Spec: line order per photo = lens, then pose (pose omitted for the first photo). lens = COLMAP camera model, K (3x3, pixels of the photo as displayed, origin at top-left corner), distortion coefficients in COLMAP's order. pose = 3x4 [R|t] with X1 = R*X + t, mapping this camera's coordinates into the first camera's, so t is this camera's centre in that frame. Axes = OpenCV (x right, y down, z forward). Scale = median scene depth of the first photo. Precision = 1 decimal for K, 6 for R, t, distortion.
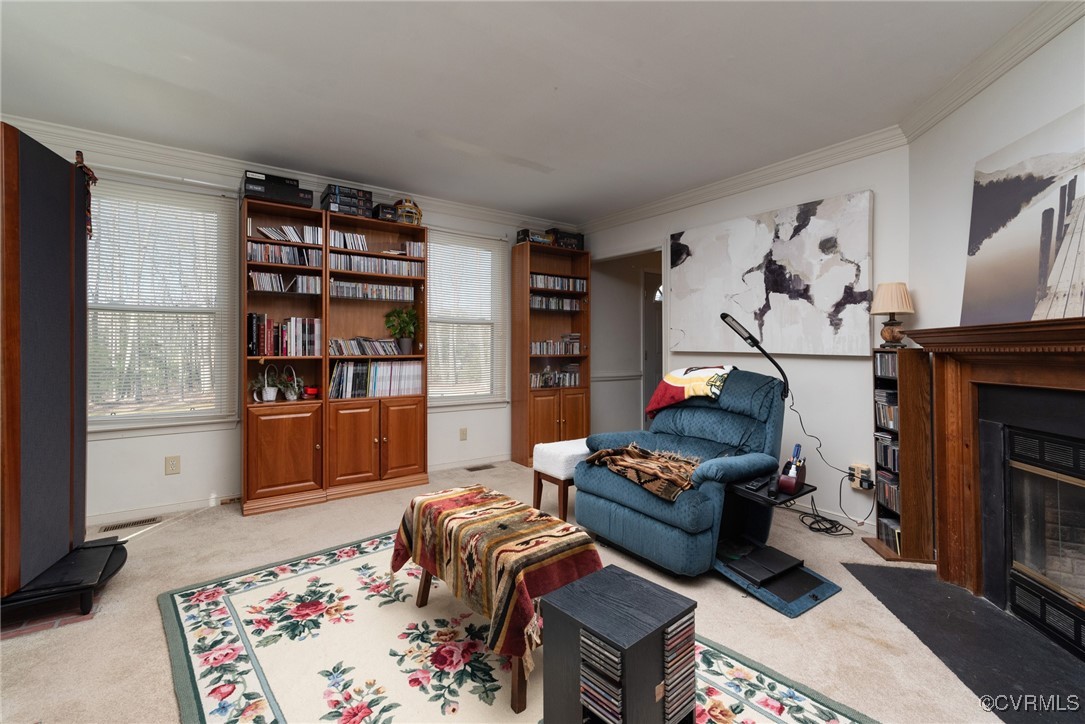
lens RADIAL K [[485.9, 0, 548.3], [0, 485.9, 340.9], [0, 0, 1]] dist [0.001799, -0.000514]
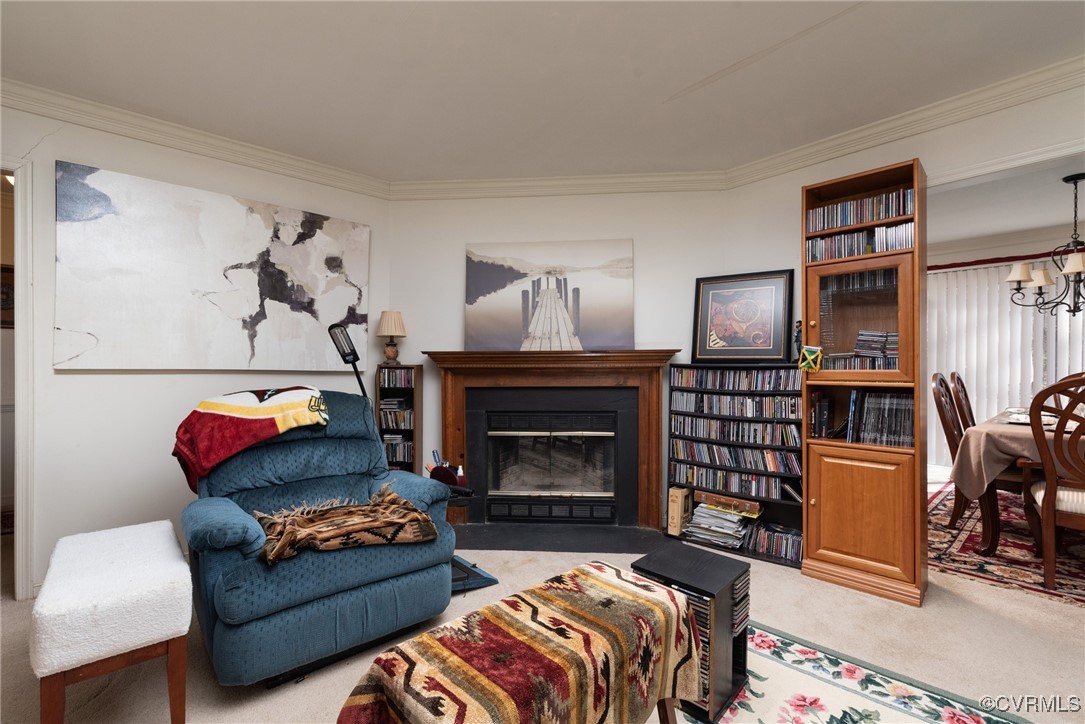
lens RADIAL K [[468.8, 0, 542.1], [0, 468.8, 365.9], [0, 0, 1]] dist [0.001338, -0.000124]
pose [[-0.094437, -0.005766, 0.995514, -0.464553], [-0.020495, 0.999783, 0.003846, 0.005824], [-0.995320, -0.020040, -0.094535, 0.673386]]
